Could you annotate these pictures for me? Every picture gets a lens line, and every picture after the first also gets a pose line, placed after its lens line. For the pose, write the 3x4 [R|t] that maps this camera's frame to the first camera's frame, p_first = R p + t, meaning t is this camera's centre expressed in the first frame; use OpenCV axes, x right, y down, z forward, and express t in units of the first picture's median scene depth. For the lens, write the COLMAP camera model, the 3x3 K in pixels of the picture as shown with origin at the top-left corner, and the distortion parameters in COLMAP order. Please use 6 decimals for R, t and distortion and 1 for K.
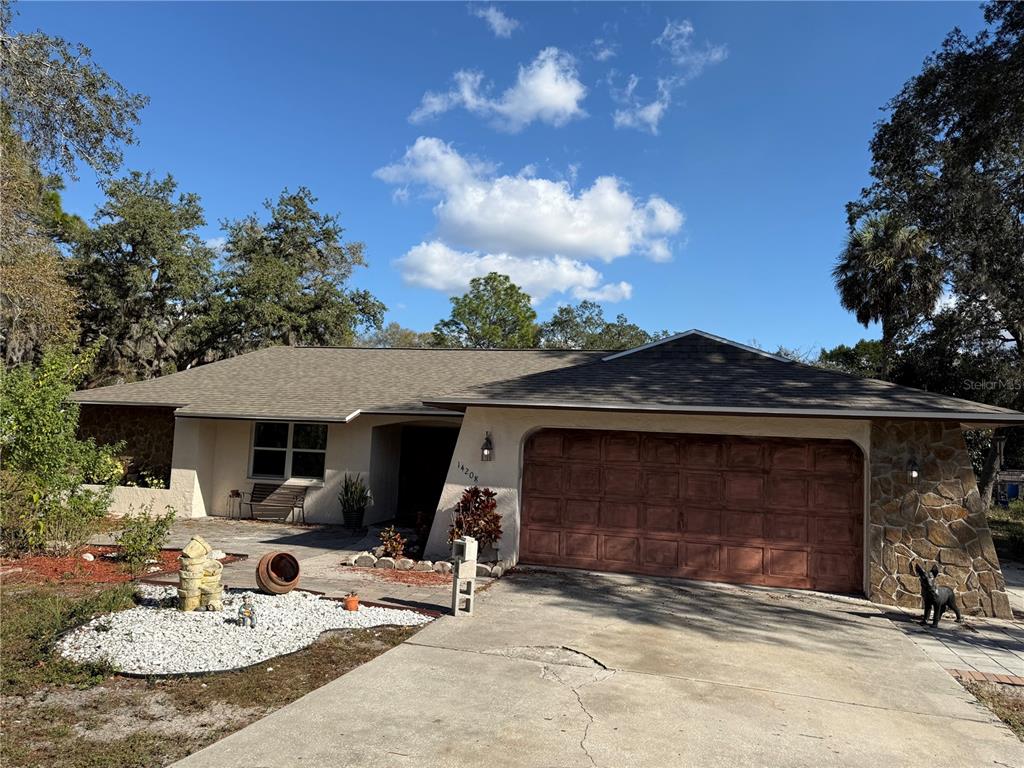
lens RADIAL K [[723.1, 0, 518.0], [0, 723.1, 403.5], [0, 0, 1]] dist [0.090981, -0.111786]
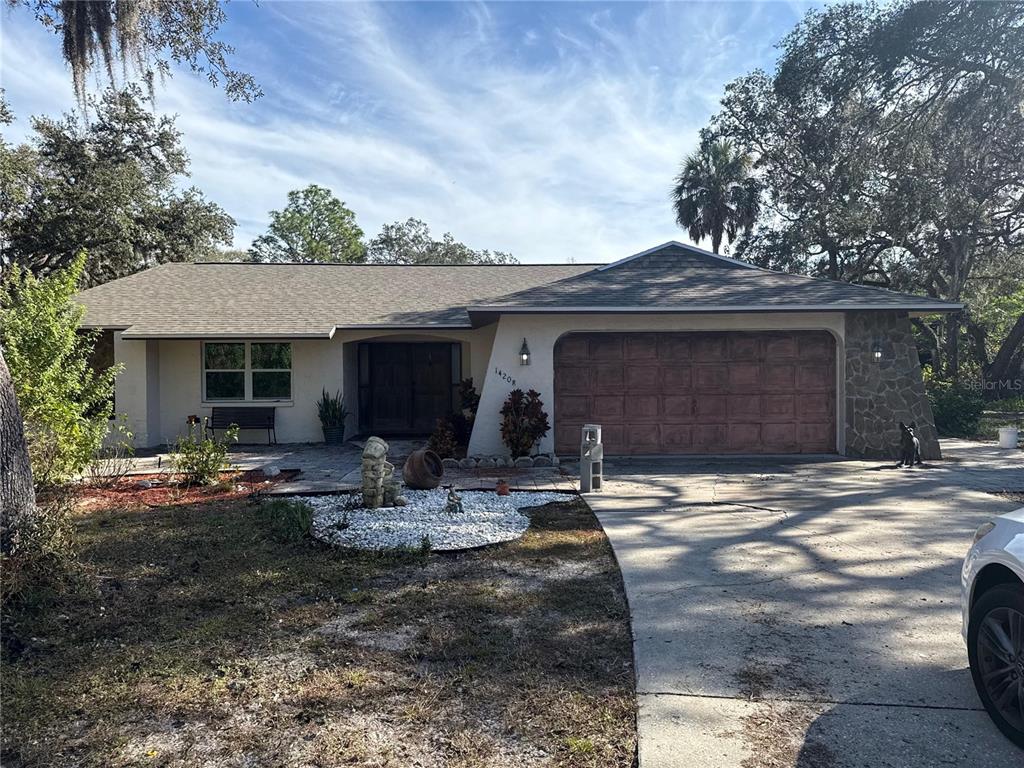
lens RADIAL K [[718.8, 0, 525.8], [0, 718.8, 387.3], [0, 0, 1]] dist [0.091463, -0.109929]
pose [[0.958256, -0.059130, 0.279730, -0.346437], [0.034267, 0.995080, 0.092956, 0.012657], [-0.283850, -0.079490, 0.955568, -0.028116]]
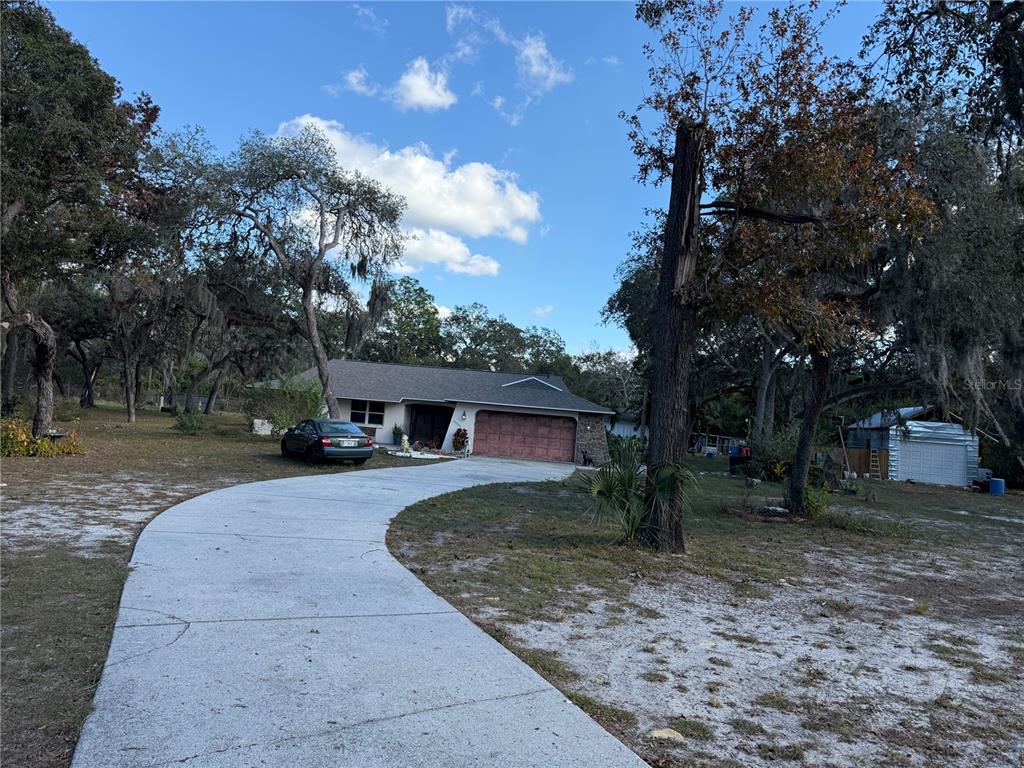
lens RADIAL K [[712.3, 0, 513.4], [0, 712.3, 407.2], [0, 0, 1]] dist [0.000637, -0.001358]
pose [[0.985135, 0.040104, 0.167034, -0.344582], [-0.048675, 0.997683, 0.047535, -0.129293], [-0.164740, -0.054959, 0.984805, -2.022902]]
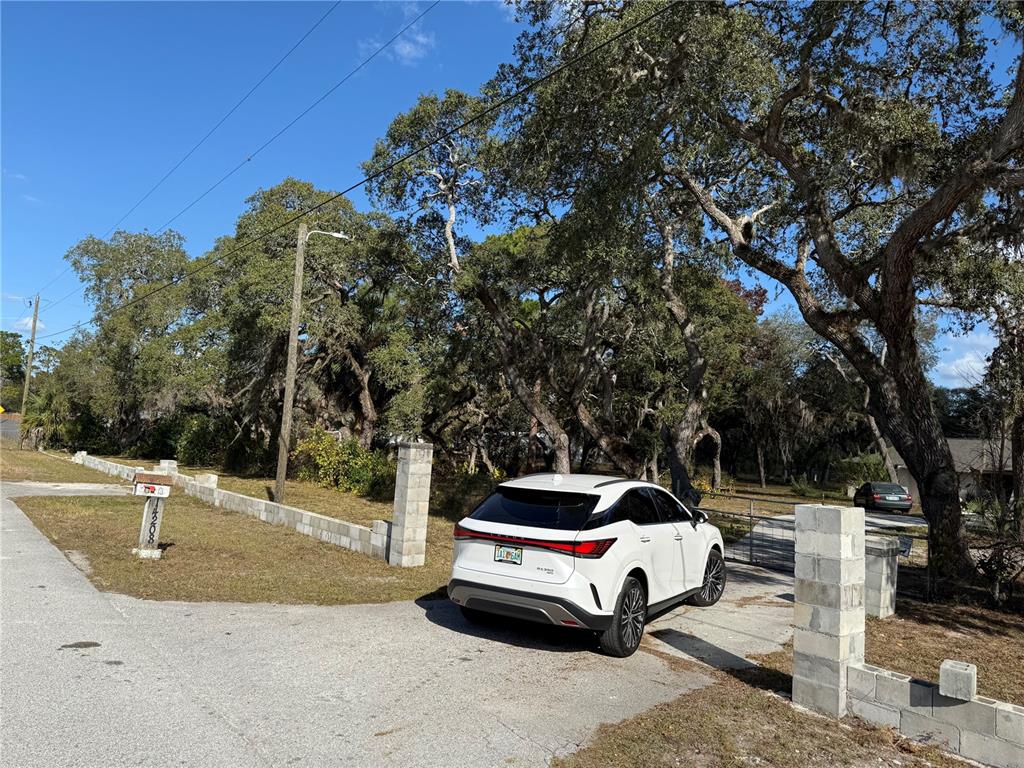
lens RADIAL K [[723.1, 0, 518.0], [0, 723.1, 403.5], [0, 0, 1]] dist [0.090981, -0.111786]
pose [[0.795397, -0.024556, -0.605592, 0.141652], [0.000187, 0.999189, -0.040270, -0.184078], [0.606089, 0.031918, 0.794756, -3.377217]]
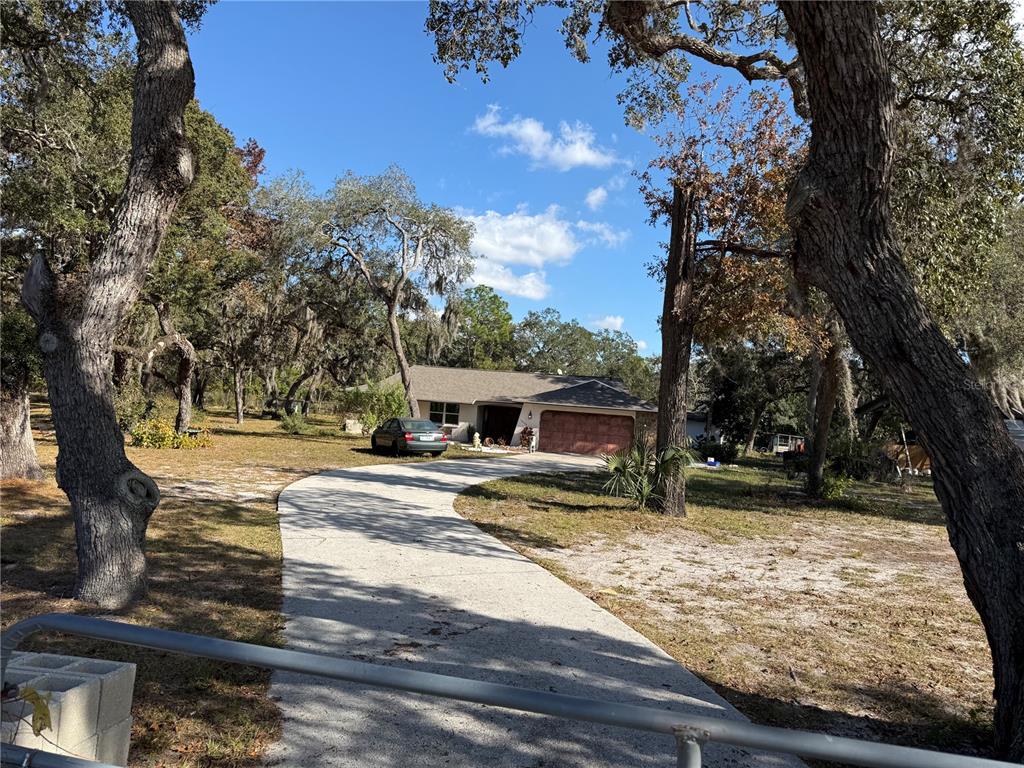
lens RADIAL K [[708.3, 0, 512.0], [0, 708.3, 384.0], [0, 0, 1]] dist [0.032077, -0.000975]
pose [[0.997874, 0.033558, 0.055873, -0.320593], [-0.034509, 0.999274, 0.016148, -0.135752], [-0.055290, -0.018042, 0.998307, -2.313089]]
